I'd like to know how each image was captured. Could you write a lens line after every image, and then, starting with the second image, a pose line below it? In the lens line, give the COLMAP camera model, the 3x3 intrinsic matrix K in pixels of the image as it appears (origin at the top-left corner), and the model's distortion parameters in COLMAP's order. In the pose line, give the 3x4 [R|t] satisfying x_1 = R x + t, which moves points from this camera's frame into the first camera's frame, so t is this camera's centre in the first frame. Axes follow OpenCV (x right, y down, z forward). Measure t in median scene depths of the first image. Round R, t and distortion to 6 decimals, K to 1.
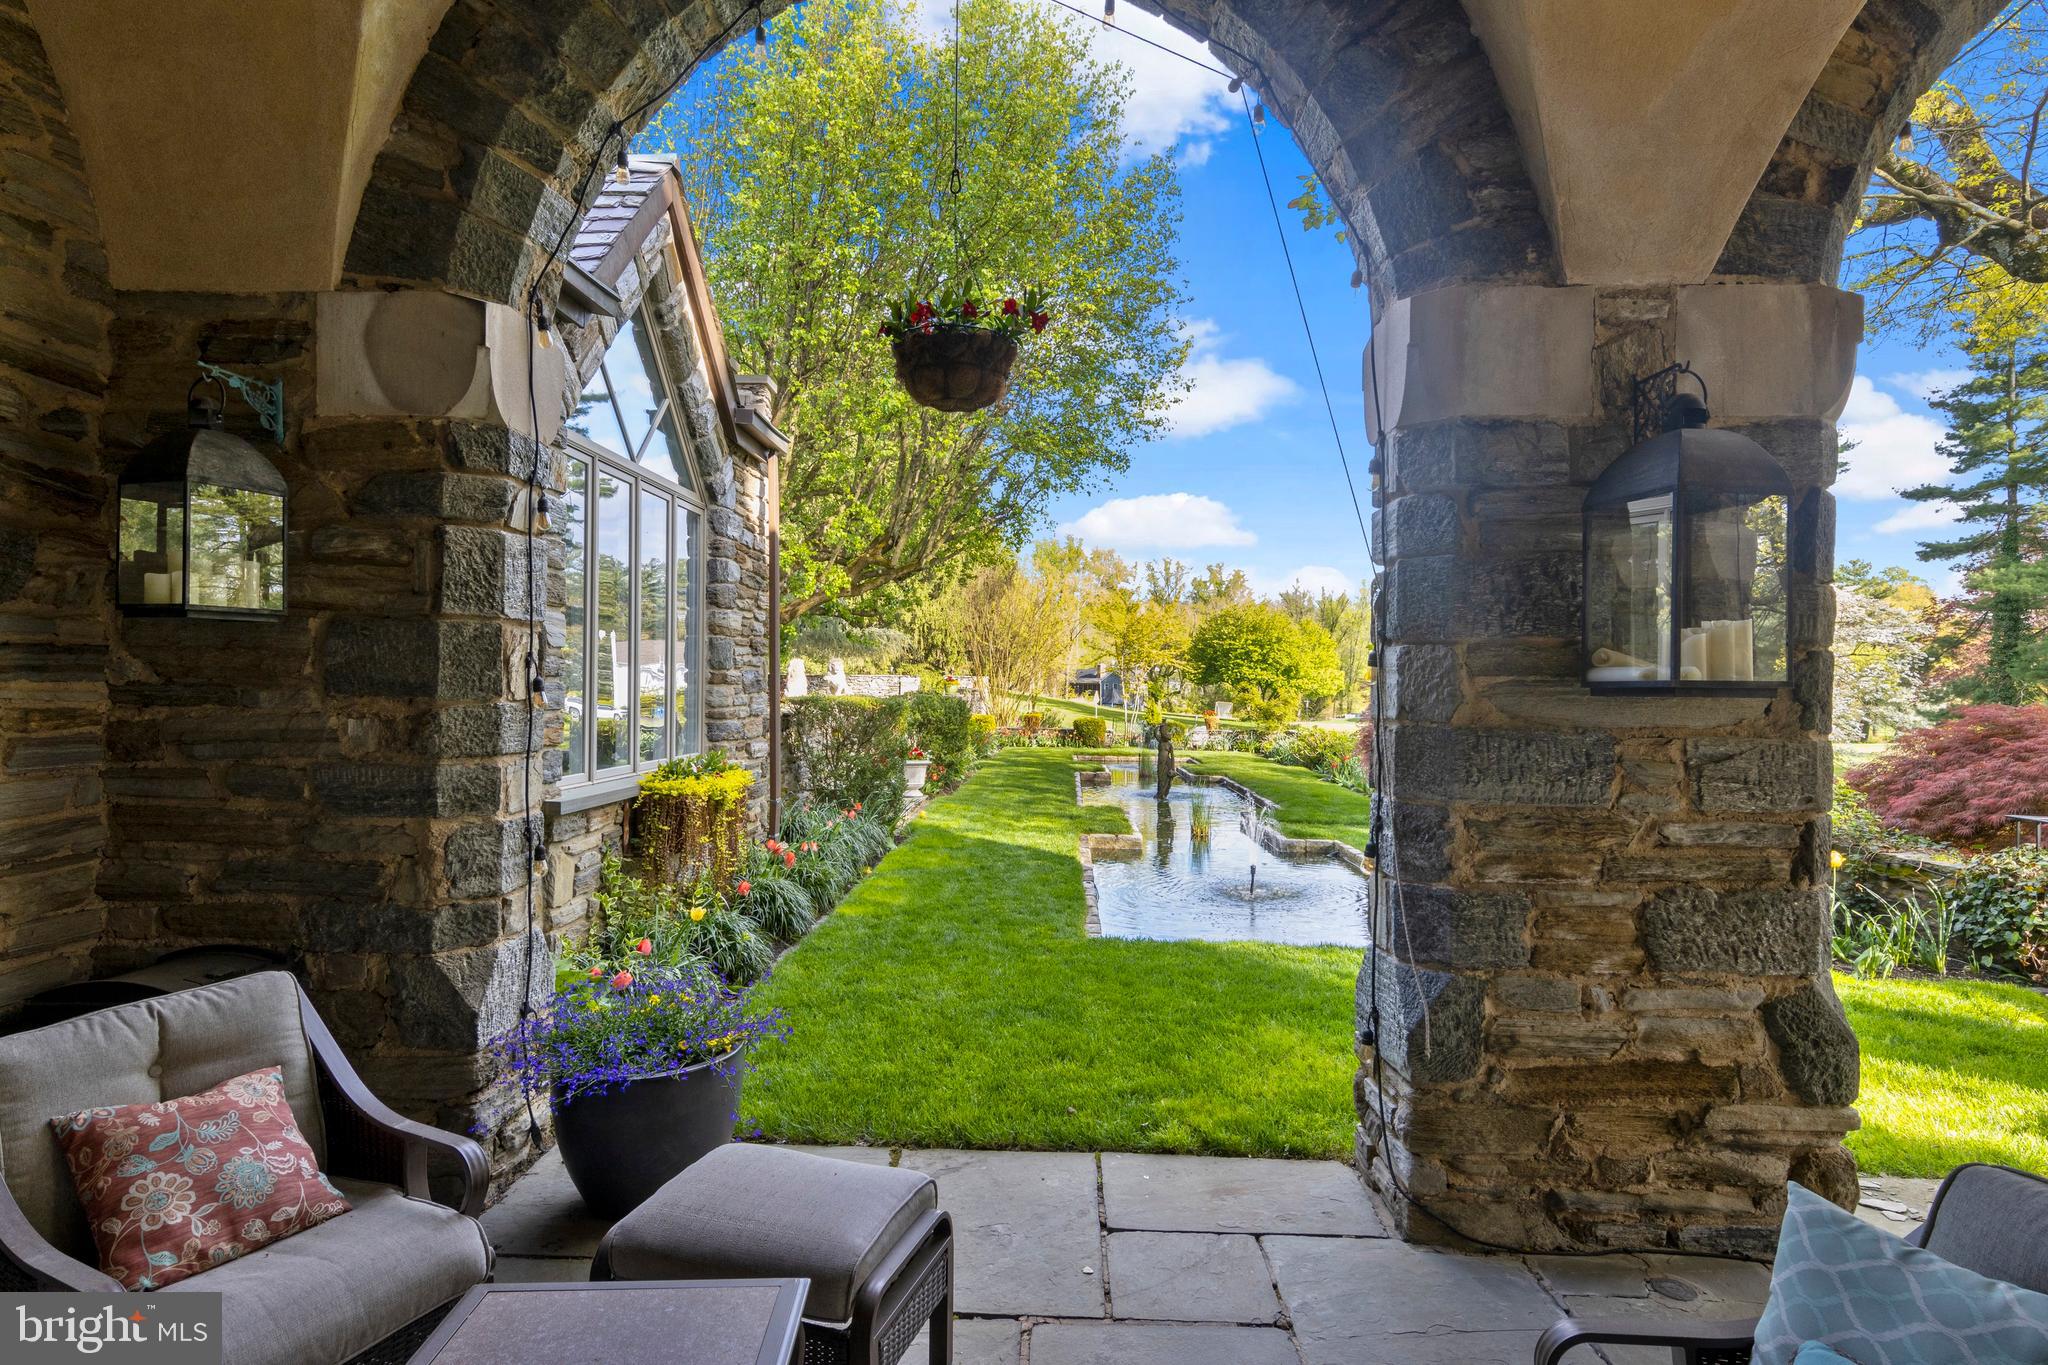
lens RADIAL K [[1056.3, 0, 1024.2], [0, 1056.3, 685.1], [0, 0, 1]] dist [0.011534, -0.001090]
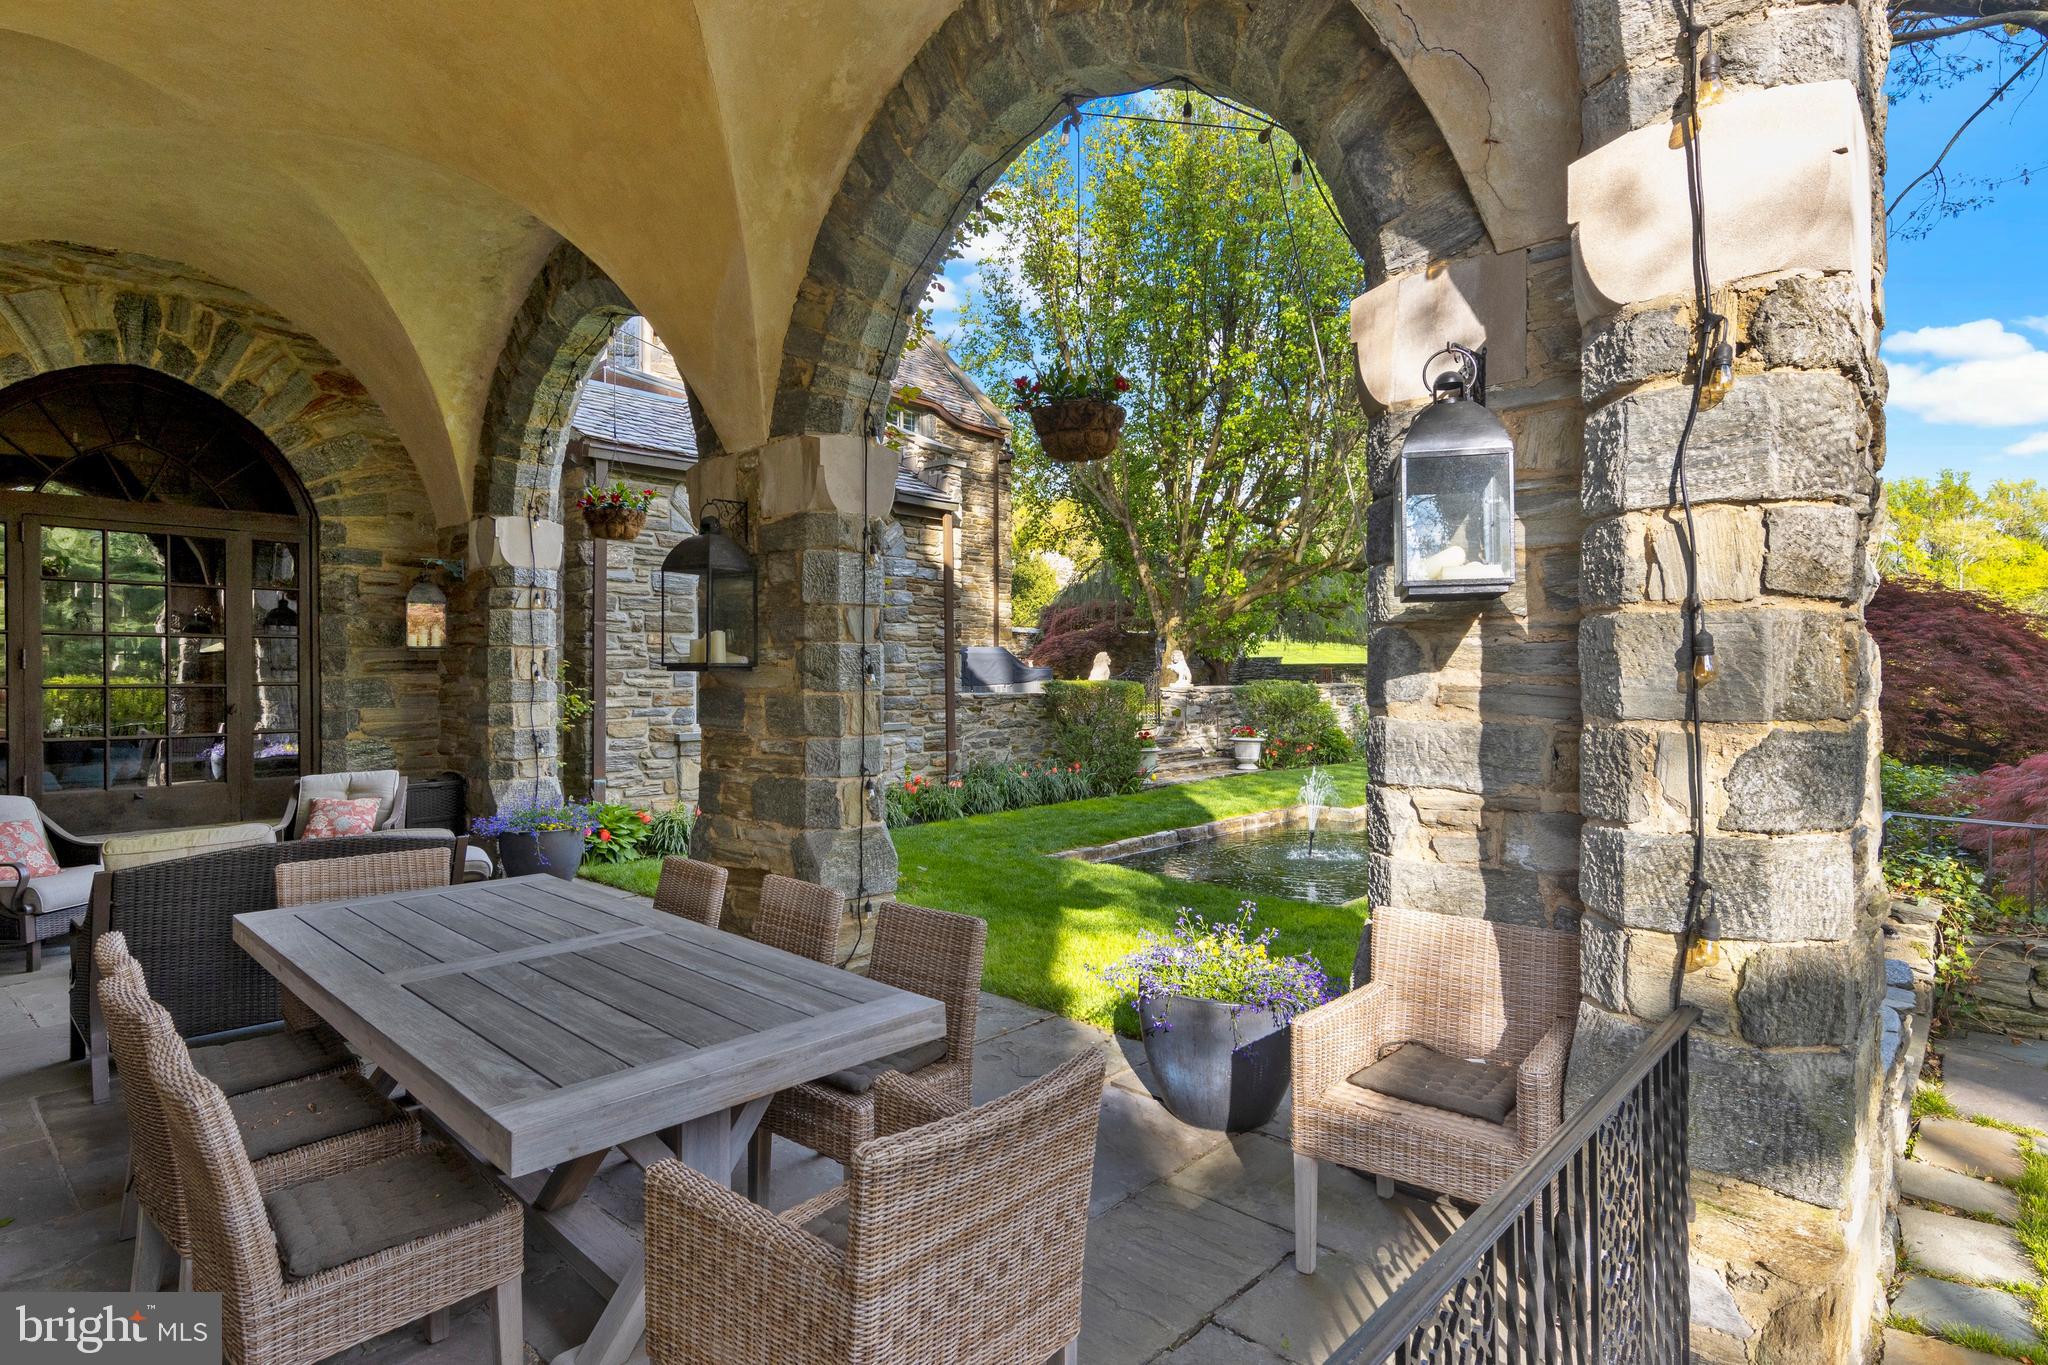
lens RADIAL K [[1056.3, 0, 1021.6], [0, 1056.3, 685.6], [0, 0, 1]] dist [0.011534, -0.001090]
pose [[0.765679, -0.004422, -0.643208, 1.972492], [0.010090, 0.999936, 0.005137, 0.027515], [0.643144, -0.010423, 0.765674, -0.105595]]
